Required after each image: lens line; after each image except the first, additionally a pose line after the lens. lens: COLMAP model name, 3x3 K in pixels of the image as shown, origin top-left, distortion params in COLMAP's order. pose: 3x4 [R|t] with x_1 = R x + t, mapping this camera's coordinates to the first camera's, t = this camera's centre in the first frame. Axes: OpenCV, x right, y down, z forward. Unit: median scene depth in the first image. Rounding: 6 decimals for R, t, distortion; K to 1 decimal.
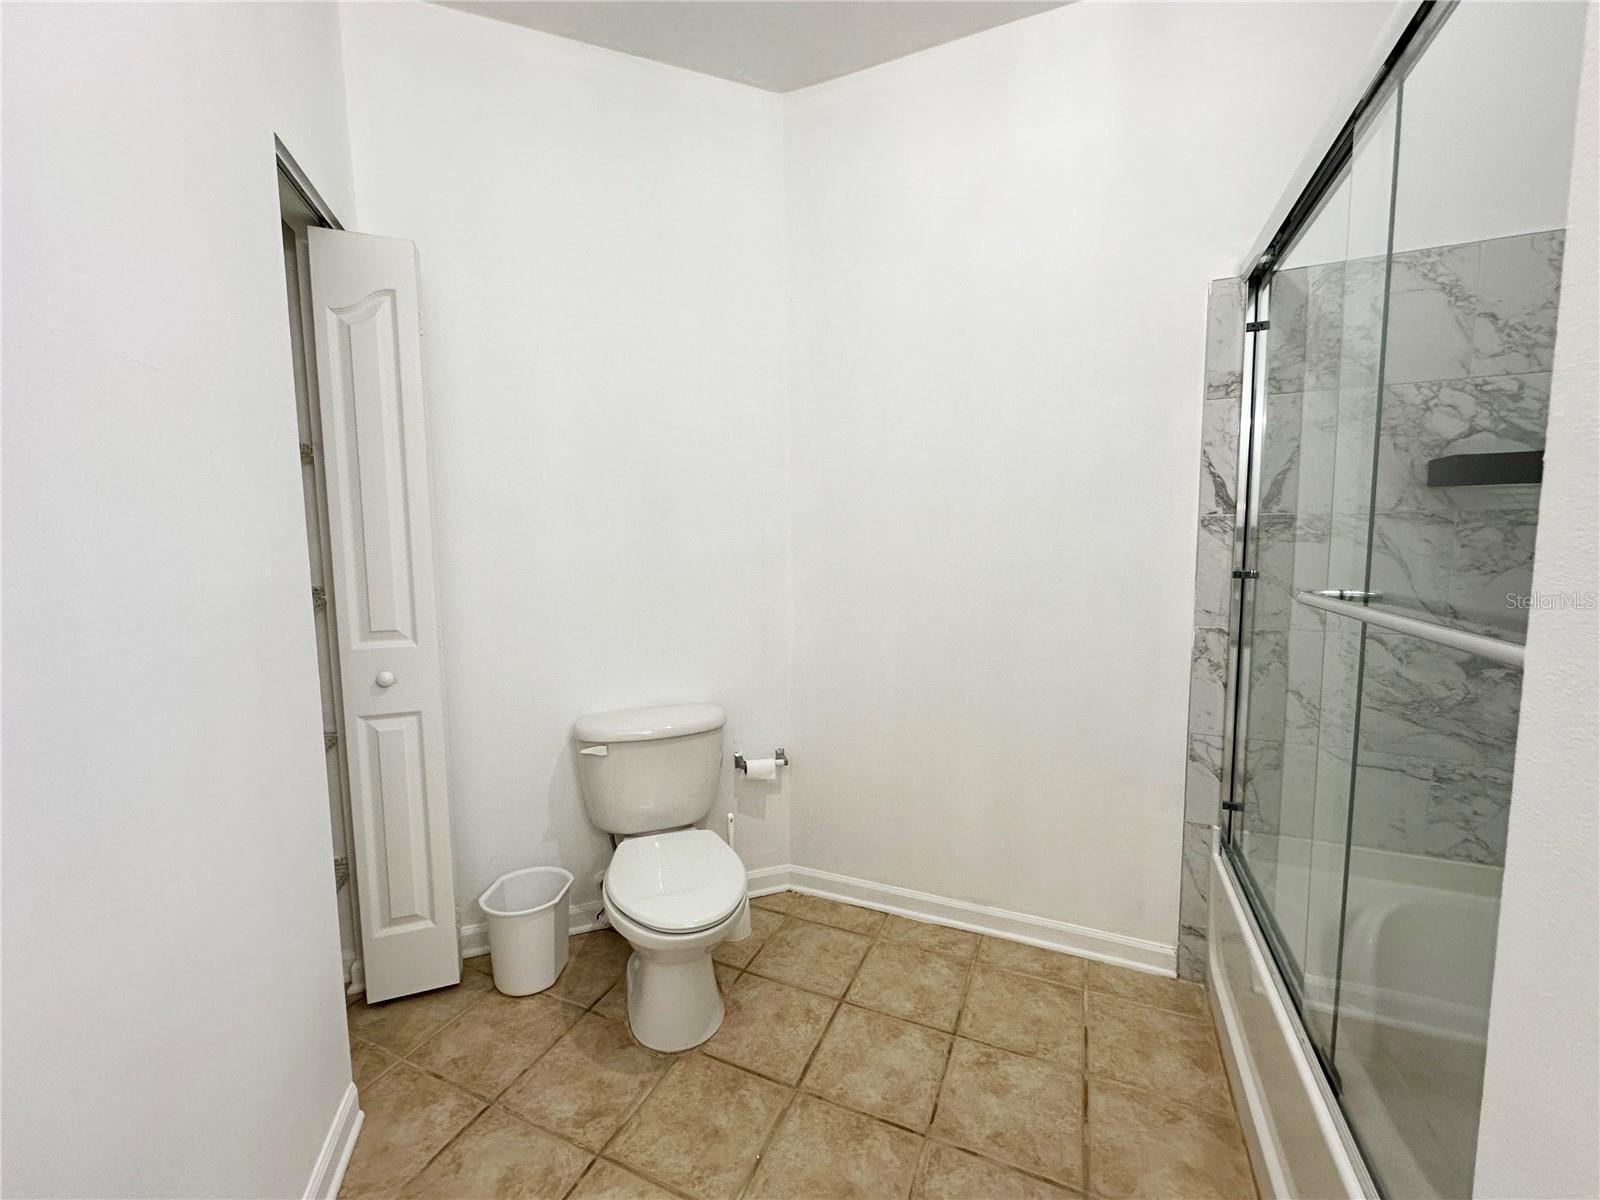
lens RADIAL K [[638.5, 0, 795.8], [0, 638.5, 601.1], [0, 0, 1]] dist [-0.002761, 0.001222]
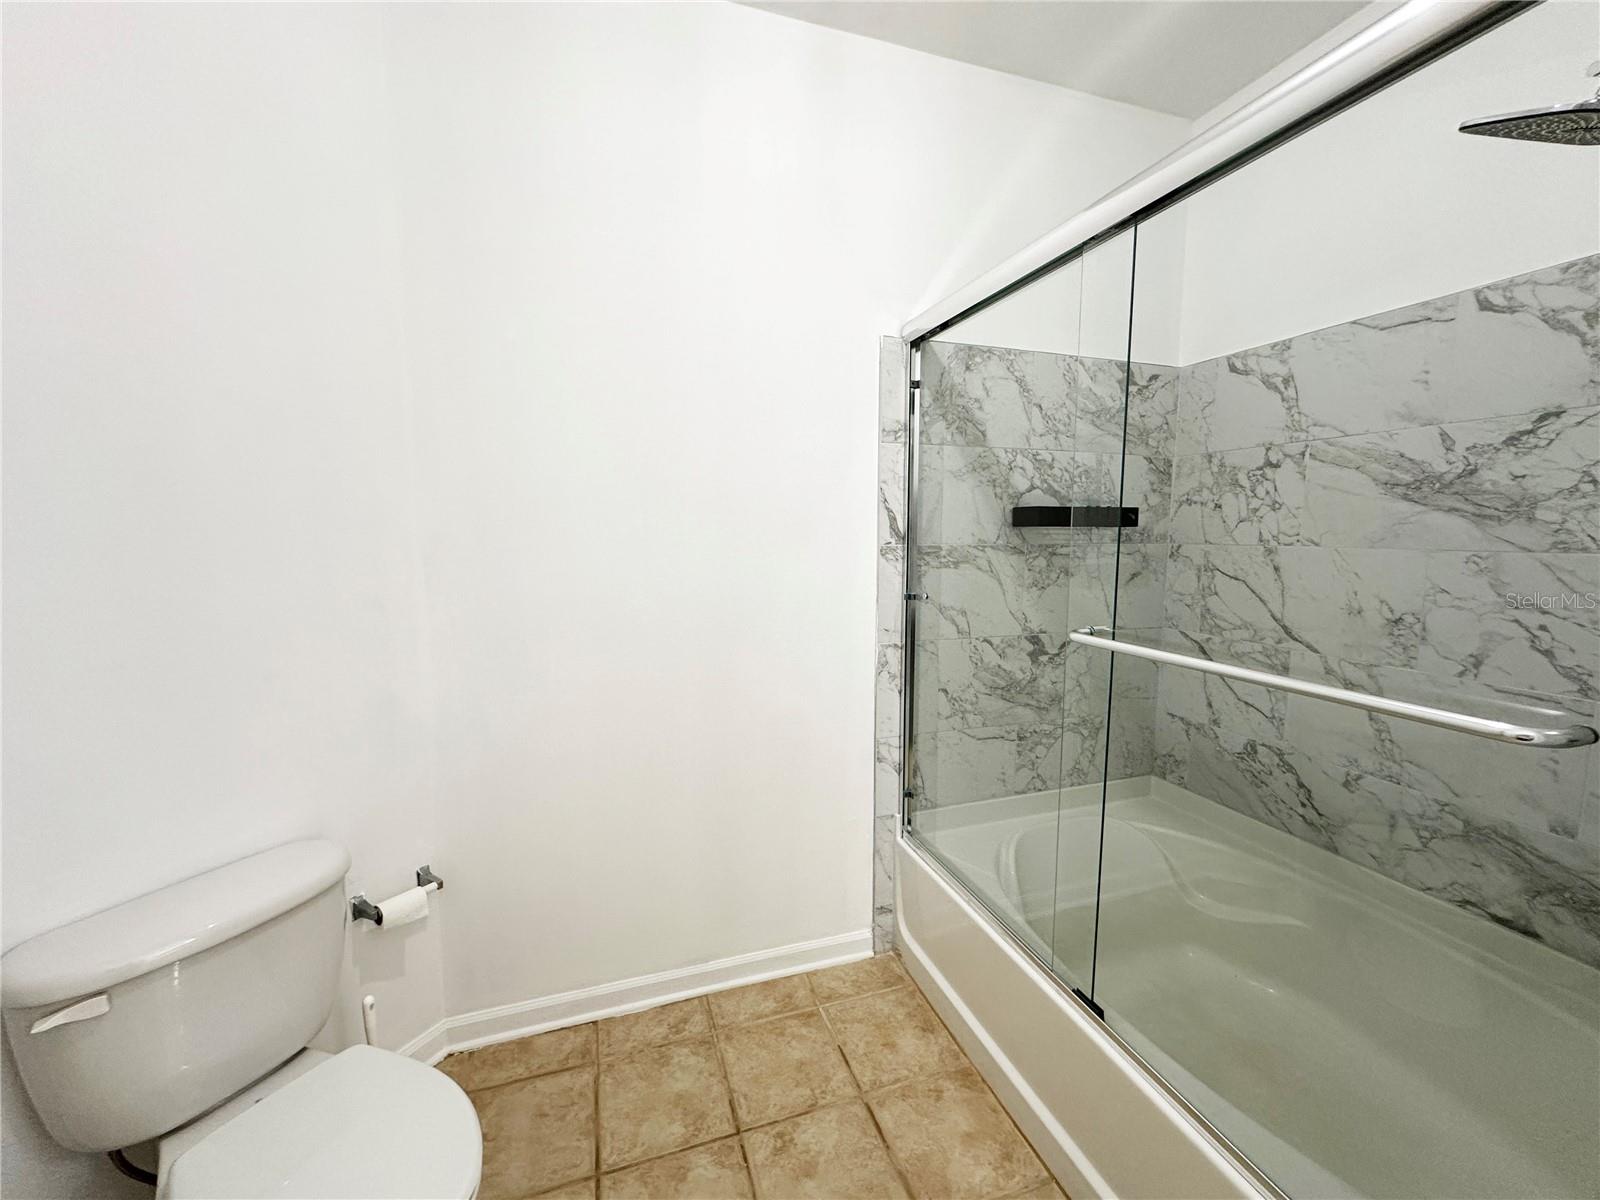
lens RADIAL K [[638.5, 0, 795.8], [0, 638.5, 602.8], [0, 0, 1]] dist [-0.002761, 0.001222]
pose [[0.742243, -0.067308, 0.666742, -0.234010], [0.058554, 0.997652, 0.035529, -0.084433], [-0.667568, 0.012669, 0.744441, 0.274296]]
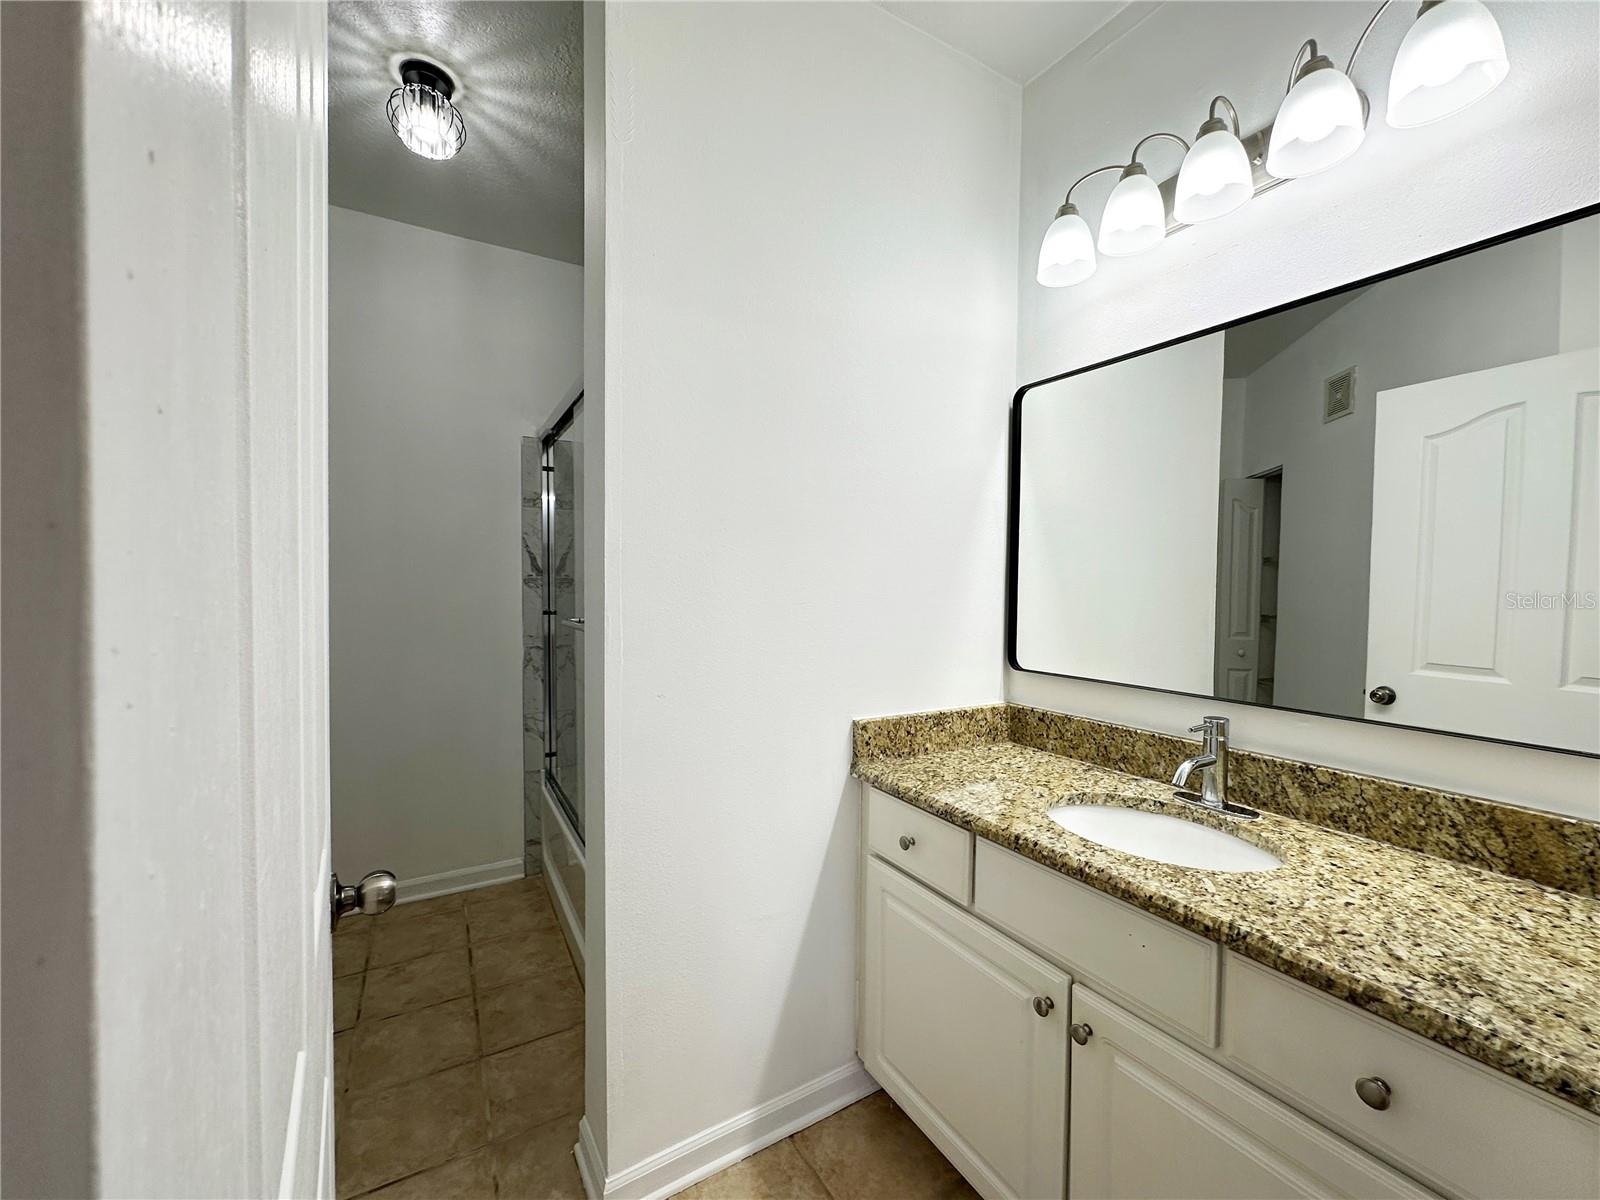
lens RADIAL K [[638.5, 0, 800.6], [0, 638.5, 605.0], [0, 0, 1]] dist [-0.002761, 0.001222]
pose [[0.582770, -0.010818, 0.812565, -0.279182], [0.064064, 0.997411, -0.032667, 0.035851], [-0.810108, 0.071093, 0.581954, -0.520309]]
